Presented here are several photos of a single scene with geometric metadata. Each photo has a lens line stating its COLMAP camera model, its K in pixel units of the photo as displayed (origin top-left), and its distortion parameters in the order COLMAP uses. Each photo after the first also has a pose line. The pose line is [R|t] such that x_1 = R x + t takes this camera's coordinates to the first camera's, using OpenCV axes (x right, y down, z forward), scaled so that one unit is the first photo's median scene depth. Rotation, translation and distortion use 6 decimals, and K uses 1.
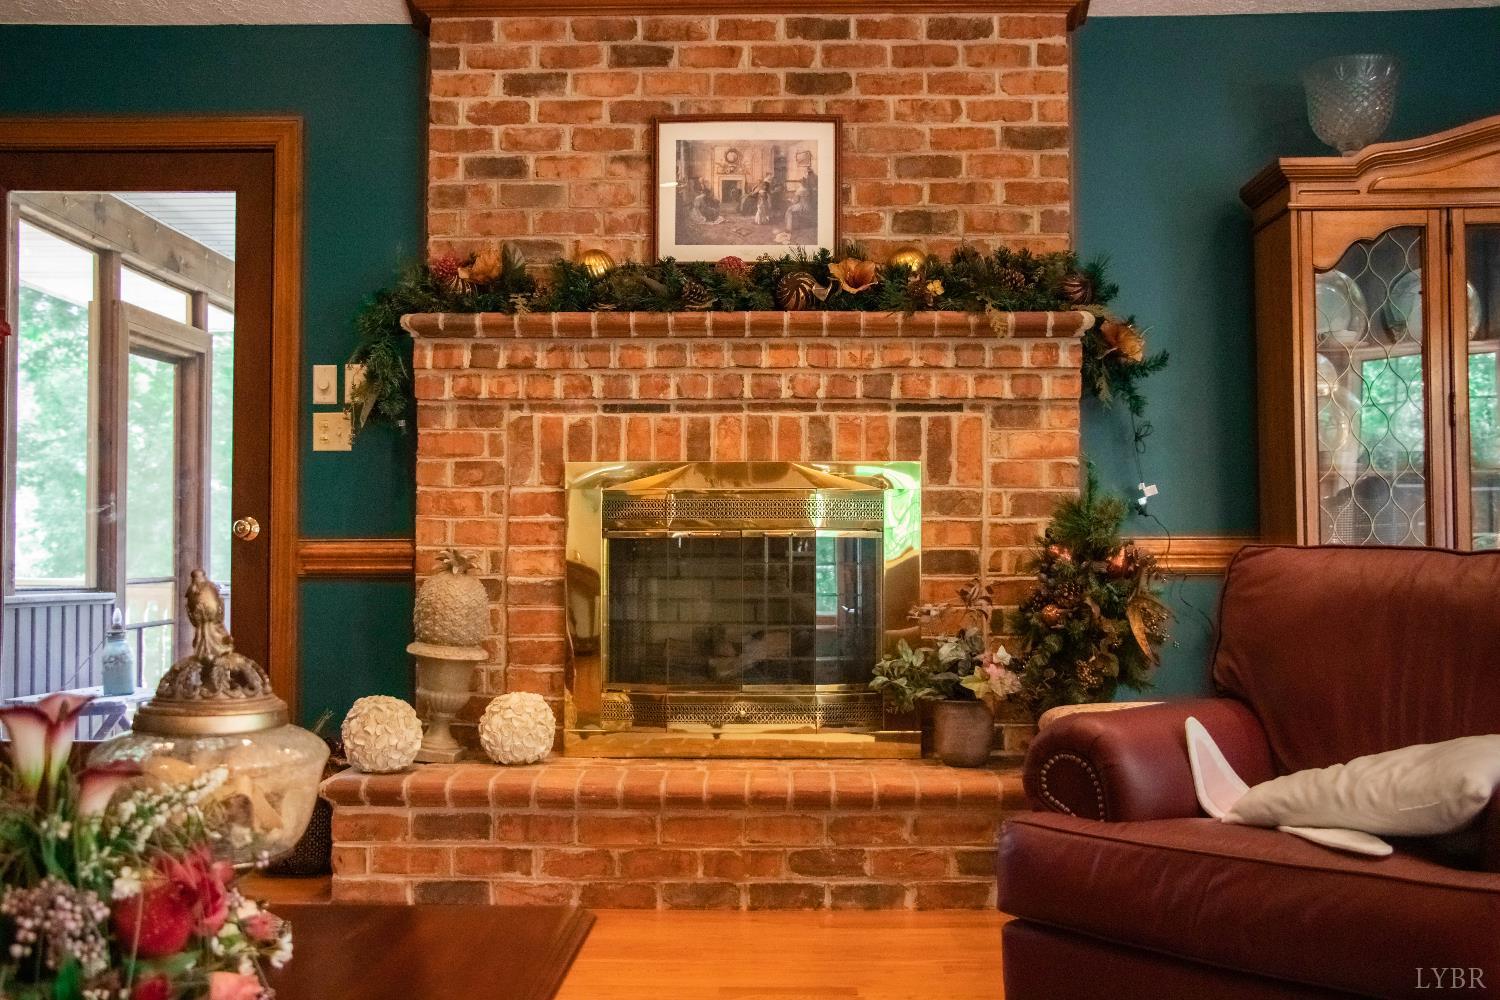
lens RADIAL K [[1625.5, 0, 750.0], [0, 1625.5, 500.0], [0, 0, 1]] dist [-0.023871, 0.012282]
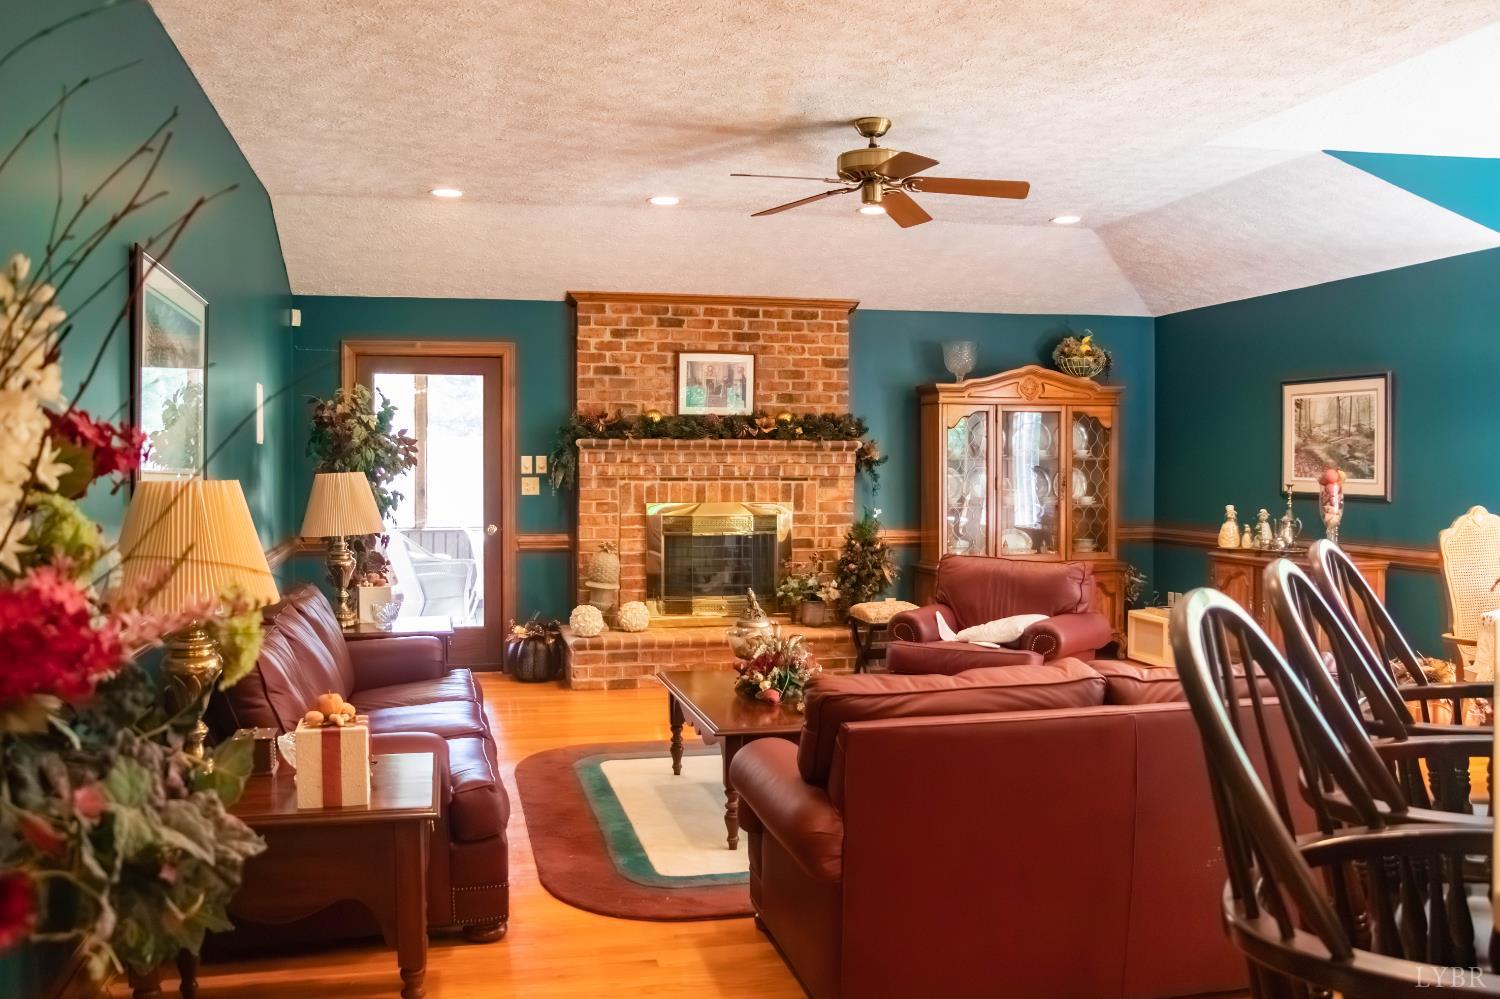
lens RADIAL K [[1215.3, 0, 750.0], [0, 1215.3, 499.5], [0, 0, 1]] dist [0.008523, 0.002556]
pose [[0.969803, -0.002989, 0.243873, -0.391213], [-0.011250, 0.998312, 0.056976, -0.128497], [-0.243632, -0.057999, 0.968132, -0.723449]]
